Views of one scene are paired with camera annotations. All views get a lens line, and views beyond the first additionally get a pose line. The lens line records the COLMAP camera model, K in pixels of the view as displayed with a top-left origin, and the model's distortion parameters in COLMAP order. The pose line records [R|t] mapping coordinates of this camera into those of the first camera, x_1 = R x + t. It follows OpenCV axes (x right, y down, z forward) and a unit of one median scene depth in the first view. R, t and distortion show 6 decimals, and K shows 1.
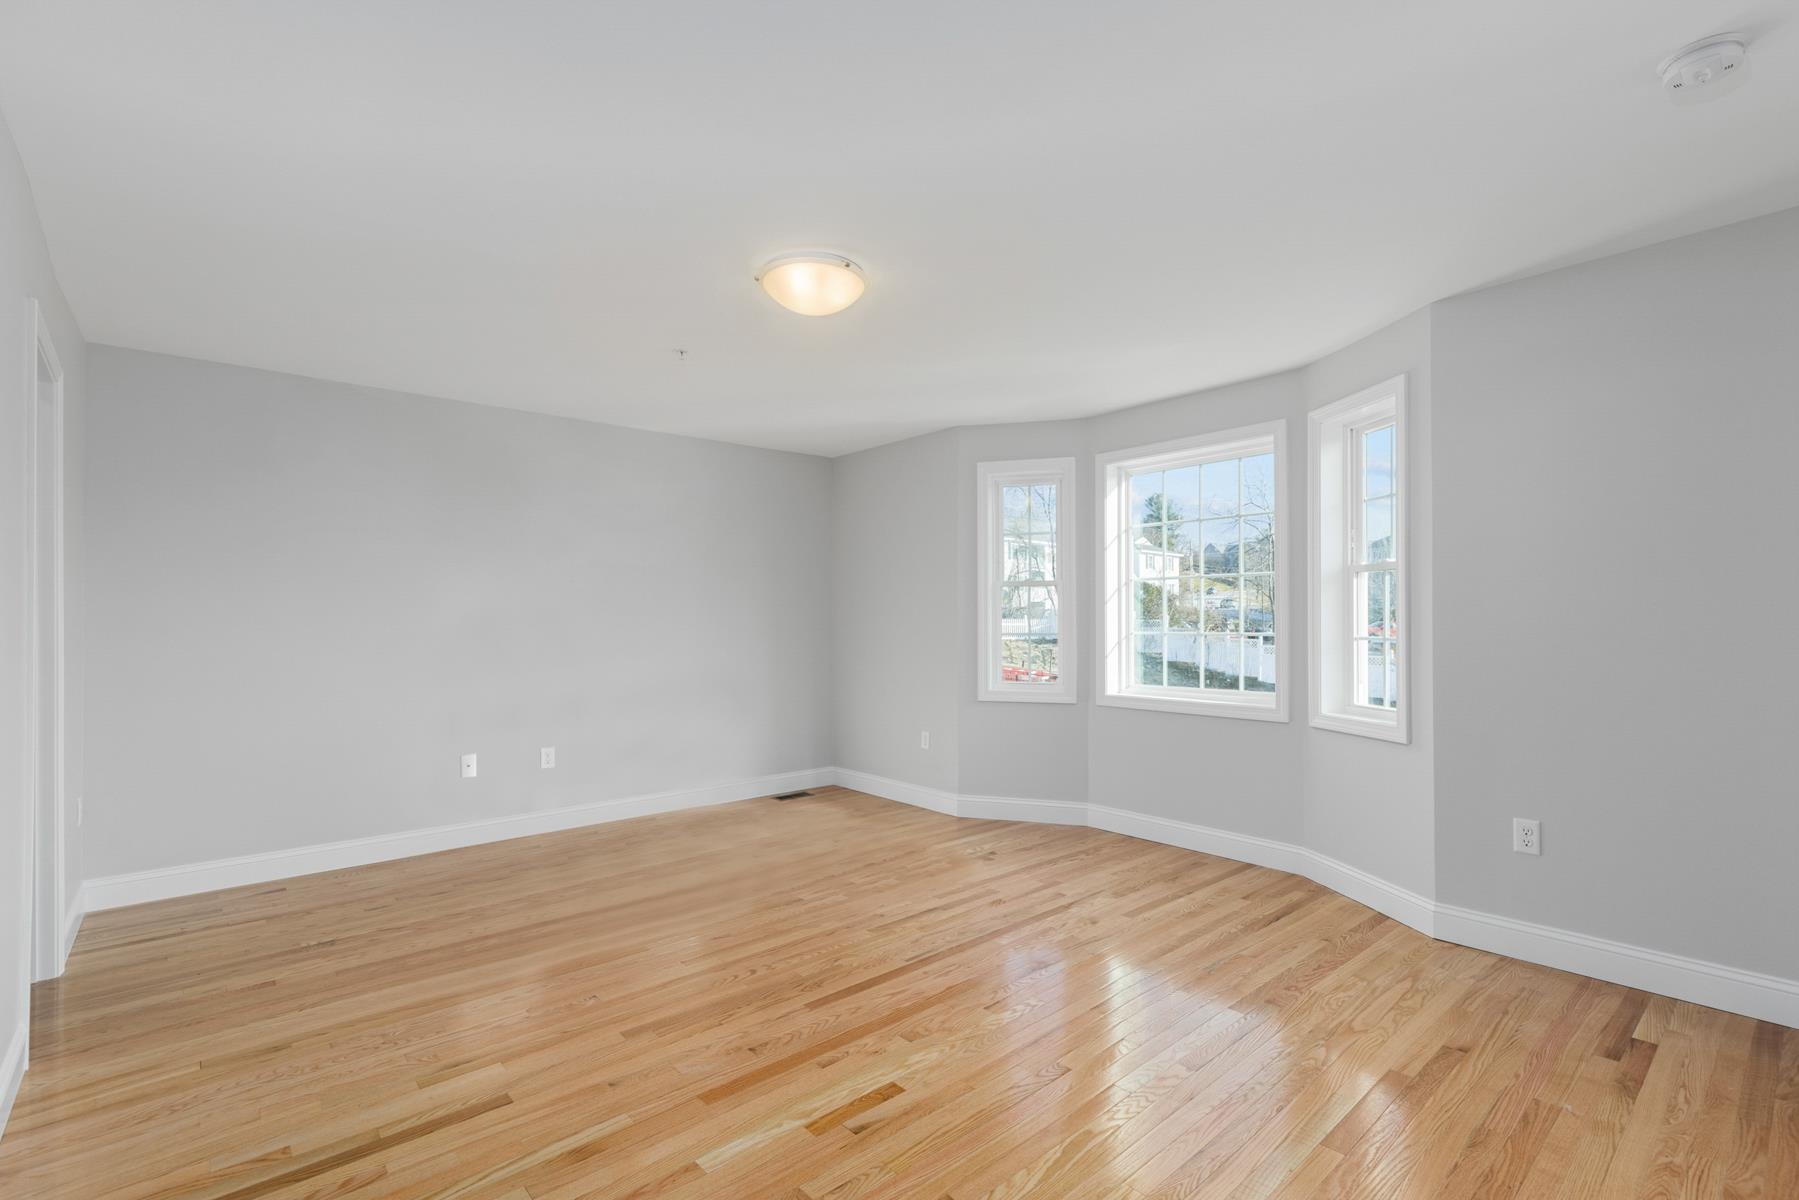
lens RADIAL K [[810.3, 0, 905.6], [0, 810.3, 608.1], [0, 0, 1]] dist [0.003336, -0.000561]
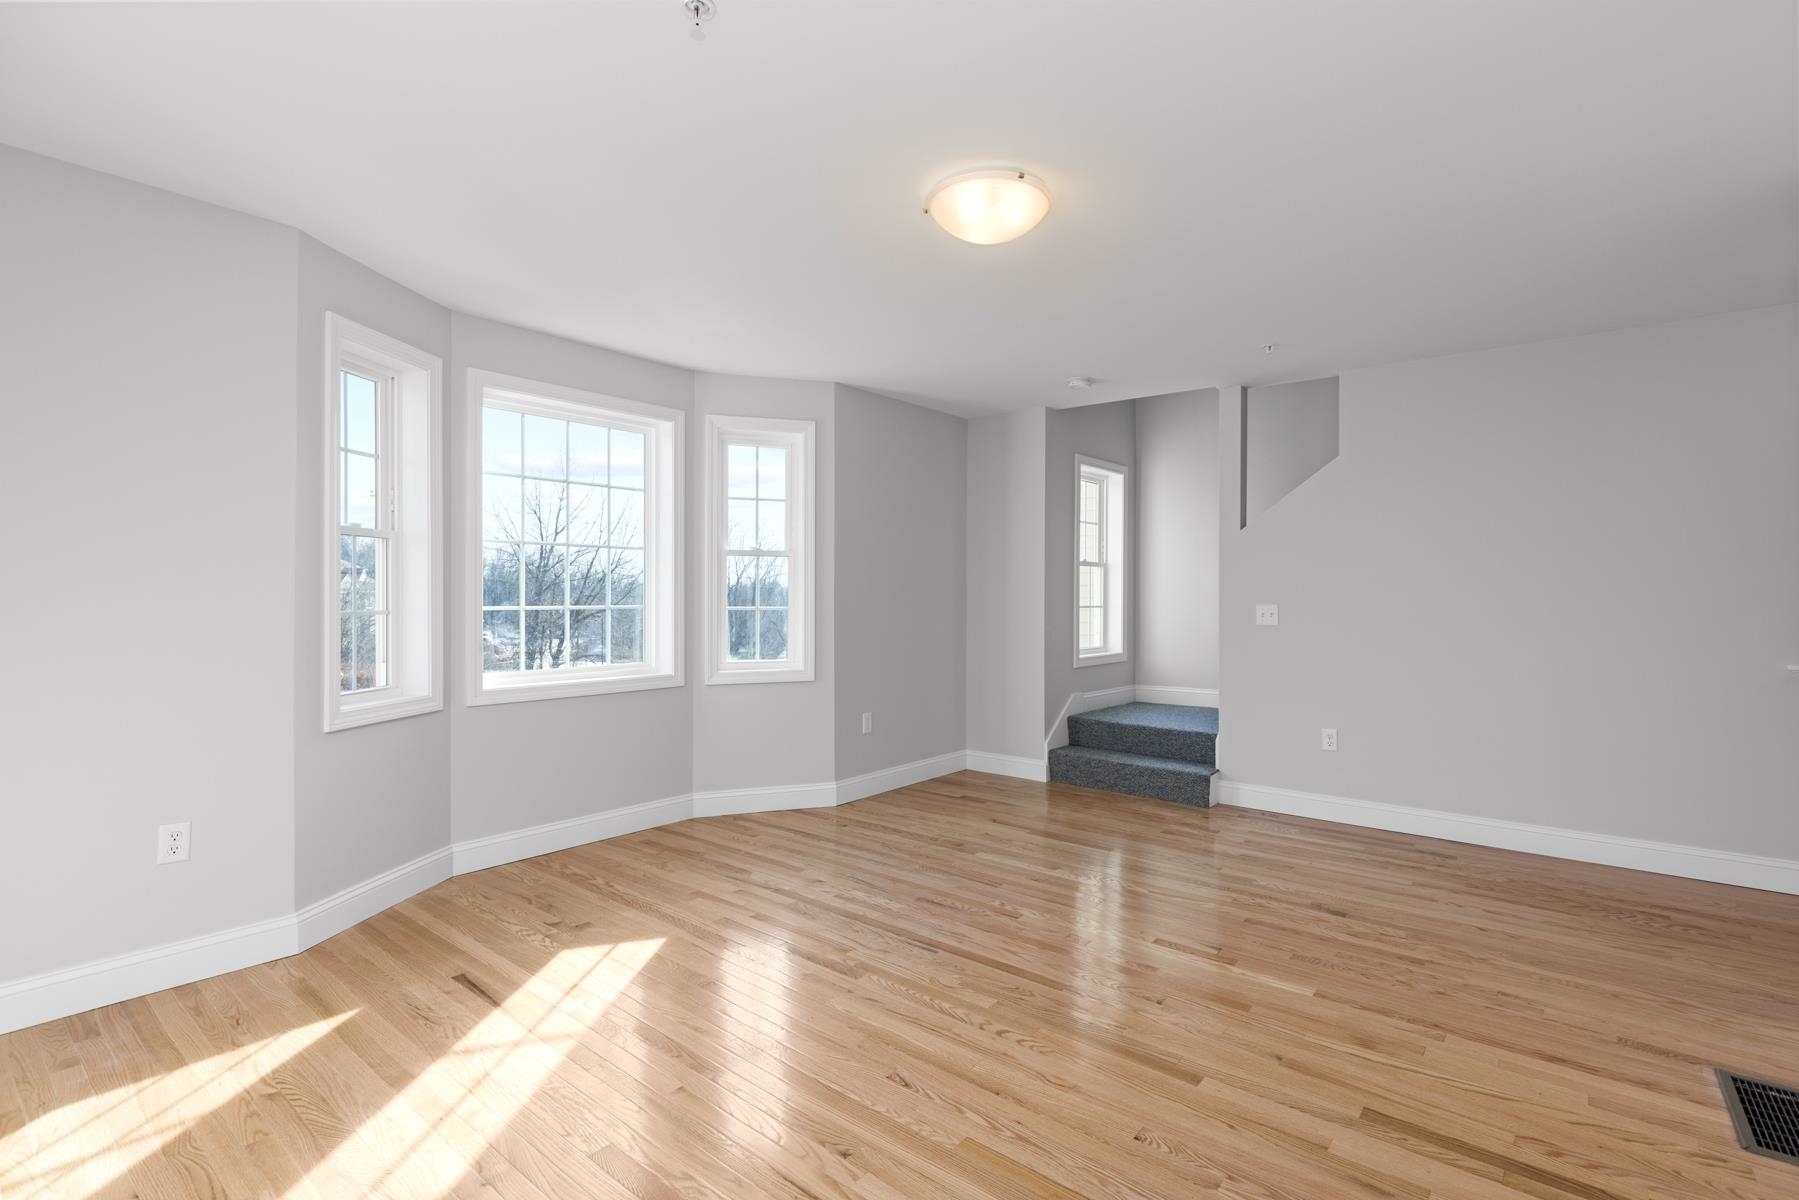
lens RADIAL K [[840.5, 0, 899.5], [0, 840.5, 600.0], [0, 0, 1]] dist [-0.015717, -0.000480]
pose [[-0.165123, 0.000134, 0.986273, -0.853220], [-0.016225, 0.999864, -0.002852, 0.025474], [-0.986140, -0.016473, -0.165098, 1.081854]]
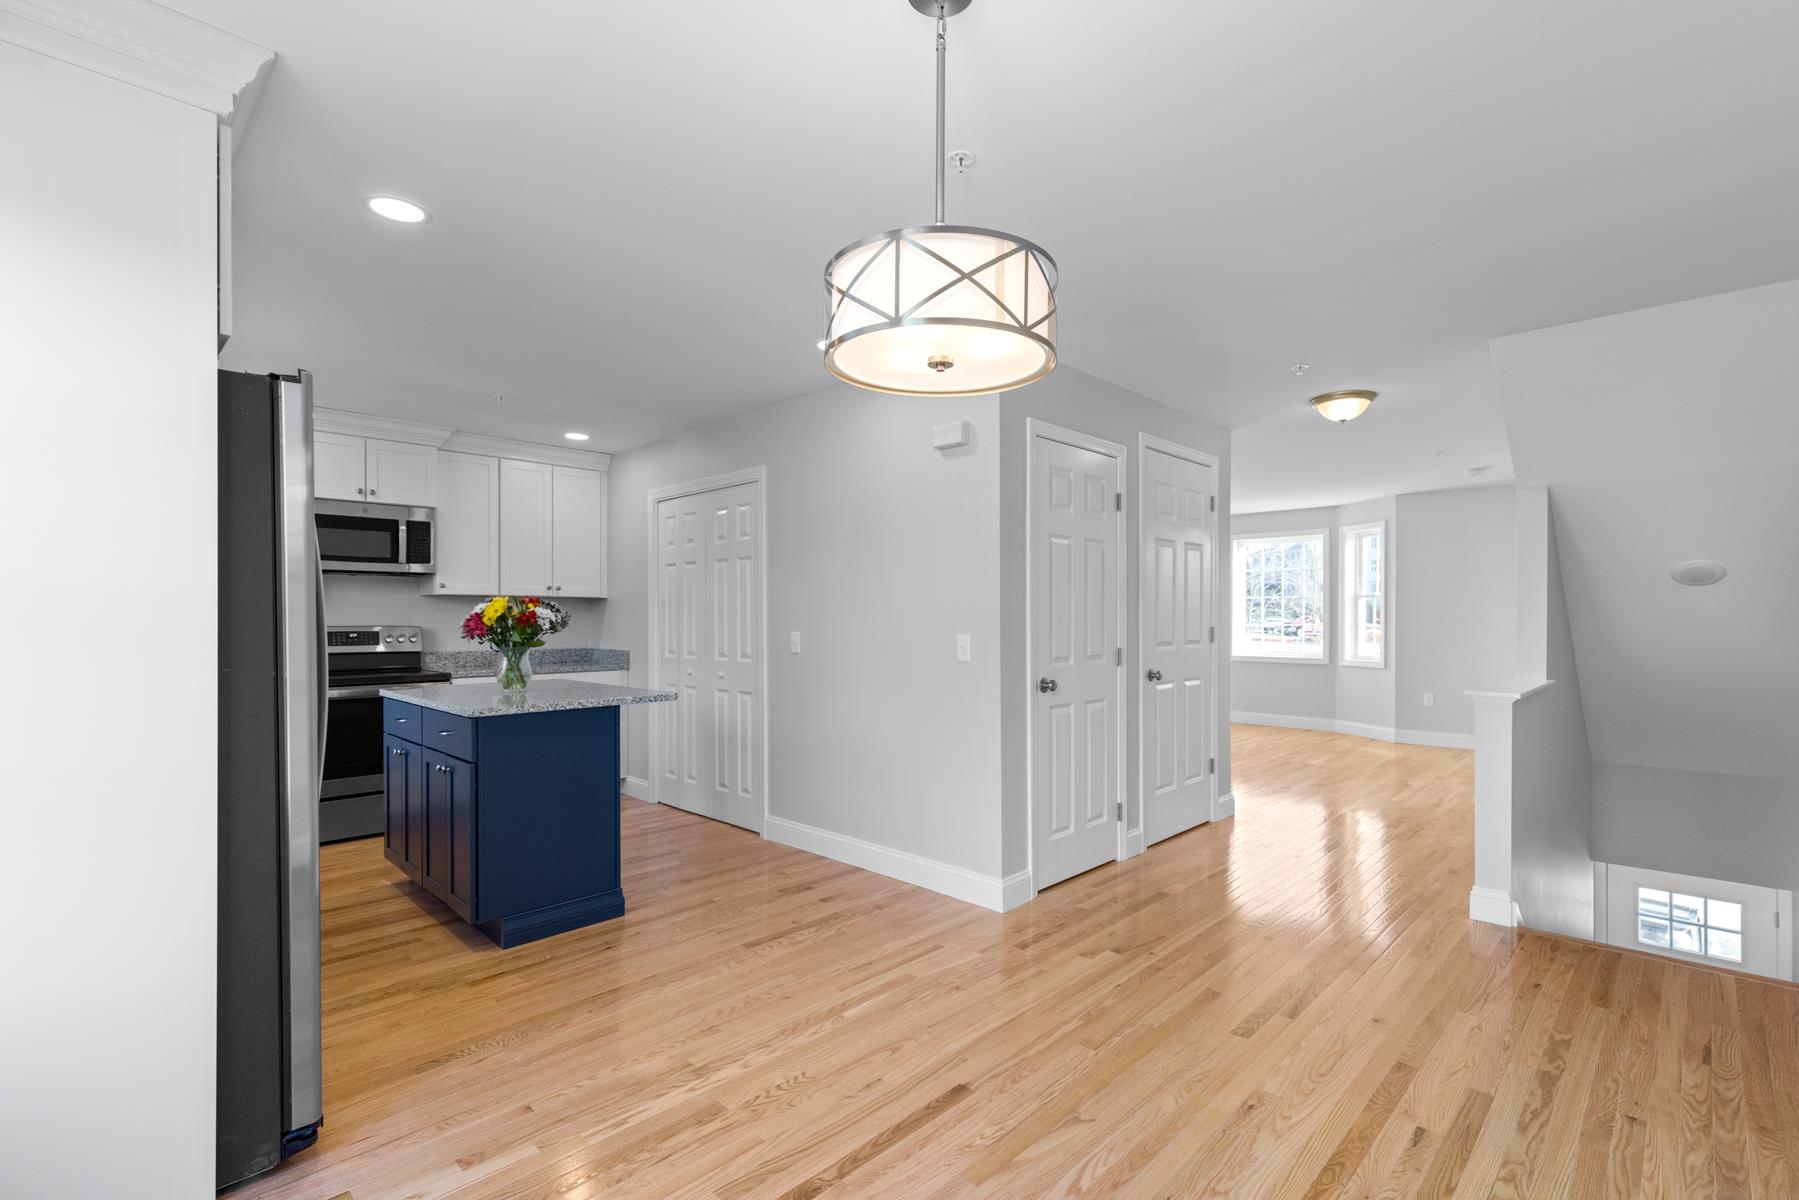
lens RADIAL K [[810.3, 0, 905.6], [0, 810.3, 608.1], [0, 0, 1]] dist [0.003336, -0.000561]
pose [[0.997476, 0.005677, 0.070784, -1.018782], [-0.006248, 0.999950, 0.007848, -0.029569], [-0.070736, -0.008270, 0.997461, -1.371319]]
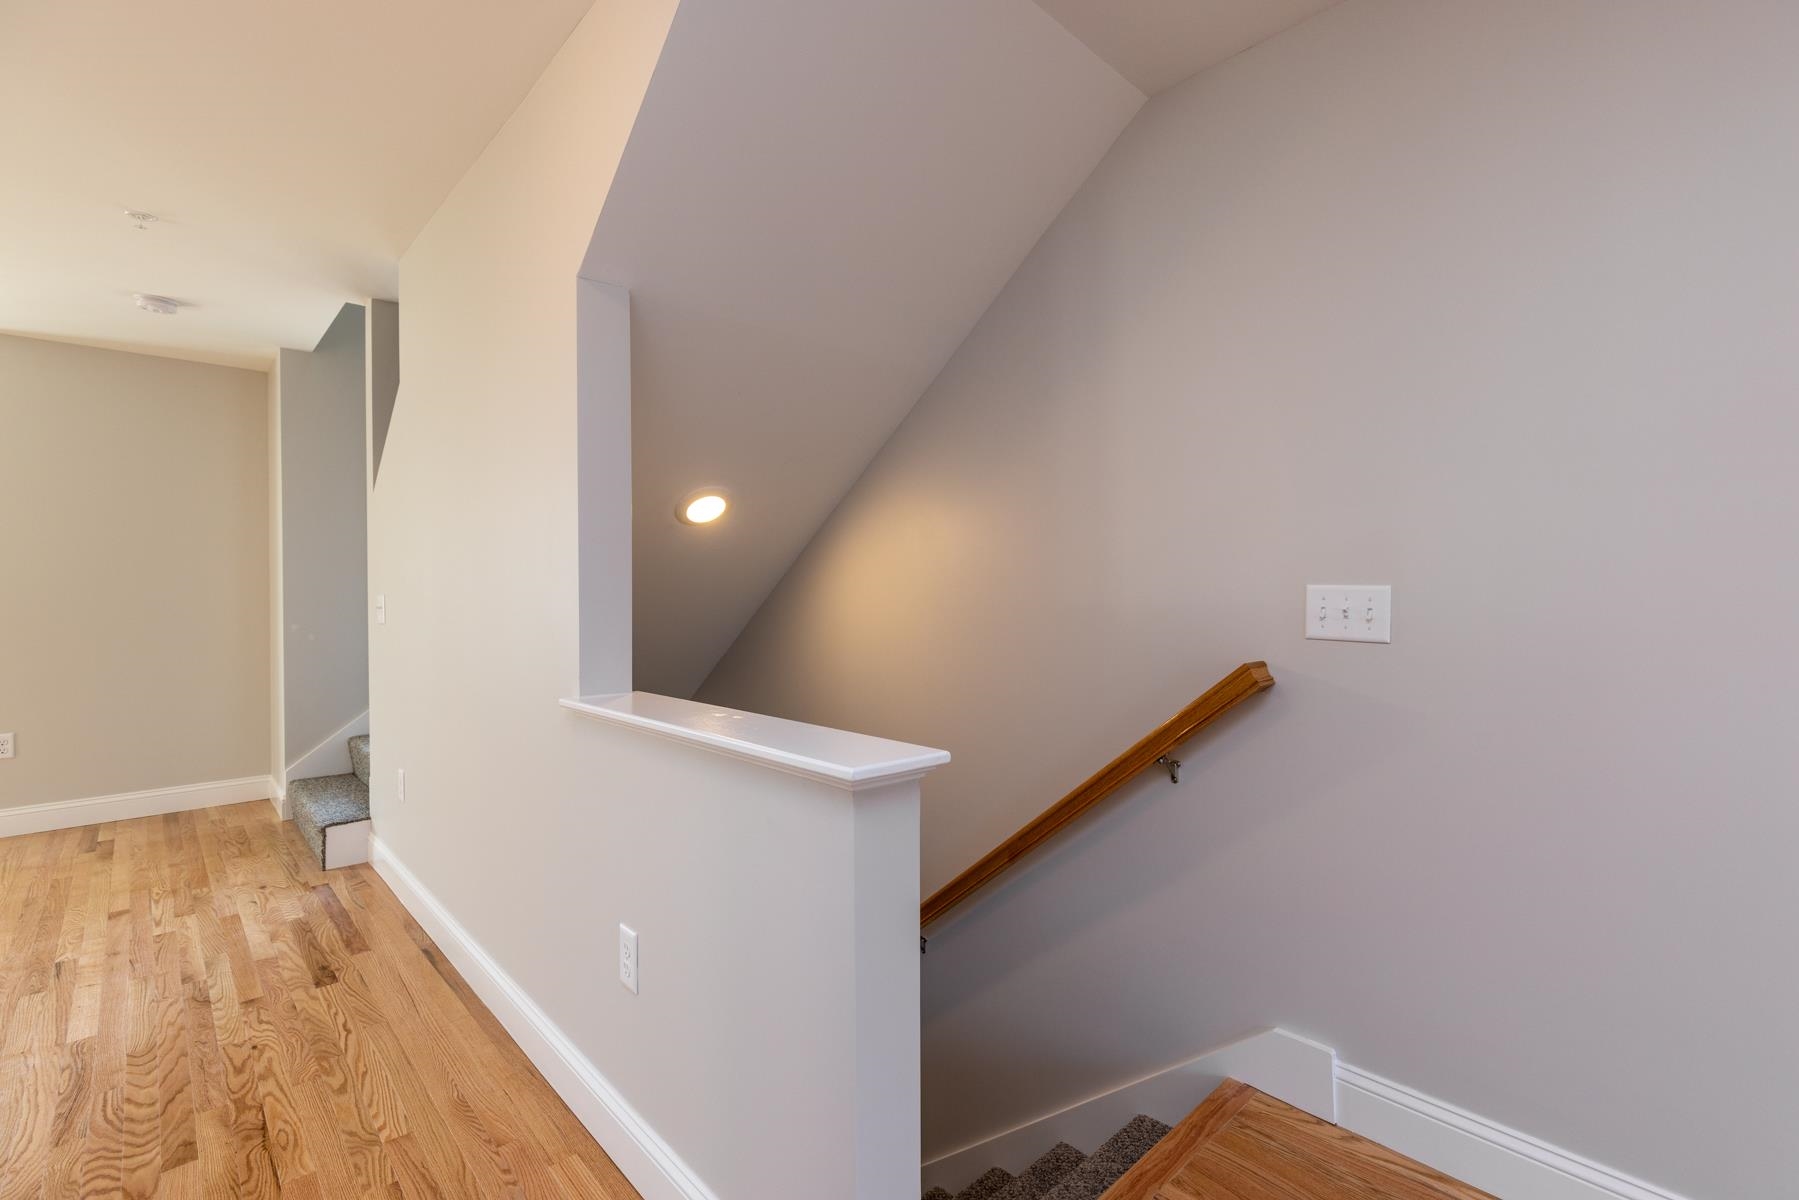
lens RADIAL K [[810.3, 0, 905.6], [0, 810.3, 608.1], [0, 0, 1]] dist [0.003336, -0.000561]
pose [[-0.043927, -0.005615, 0.999019, -0.572915], [-0.010797, 0.999928, 0.005146, 0.024463], [-0.998976, -0.010560, -0.043985, -0.386710]]
